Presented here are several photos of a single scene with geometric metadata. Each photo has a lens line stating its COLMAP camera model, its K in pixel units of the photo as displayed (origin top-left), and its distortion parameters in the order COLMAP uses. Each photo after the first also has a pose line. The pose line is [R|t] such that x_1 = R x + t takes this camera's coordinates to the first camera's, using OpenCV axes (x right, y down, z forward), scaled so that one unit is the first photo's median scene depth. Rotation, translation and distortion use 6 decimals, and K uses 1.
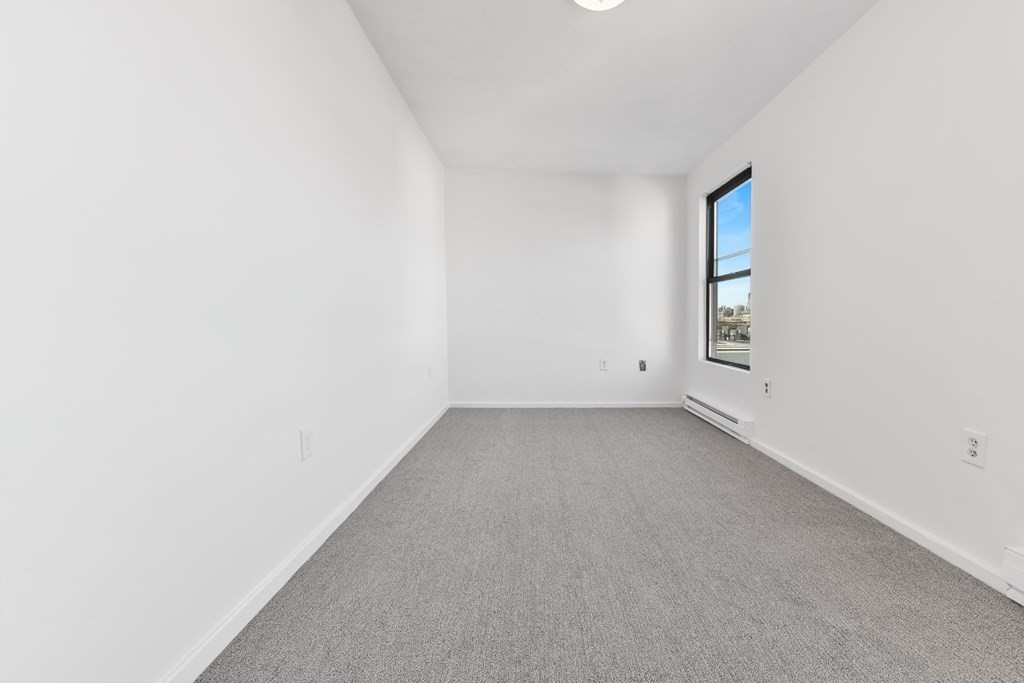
lens RADIAL K [[414.0, 0, 535.8], [0, 414.0, 329.6], [0, 0, 1]] dist [-0.005049, -0.000721]
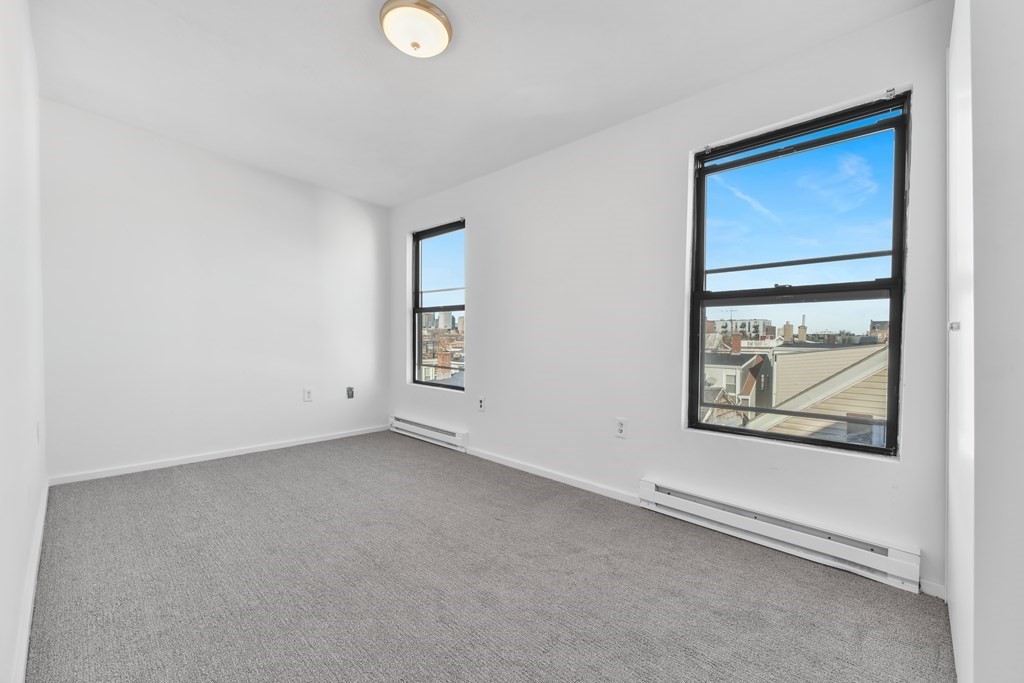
lens RADIAL K [[414.0, 0, 522.9], [0, 414.0, 339.7], [0, 0, 1]] dist [-0.005049, -0.000721]
pose [[0.659297, 0.012179, 0.751784, -0.277715], [-0.001540, 0.999889, -0.014848, -0.031724], [-0.751881, 0.008631, 0.659242, 0.076470]]
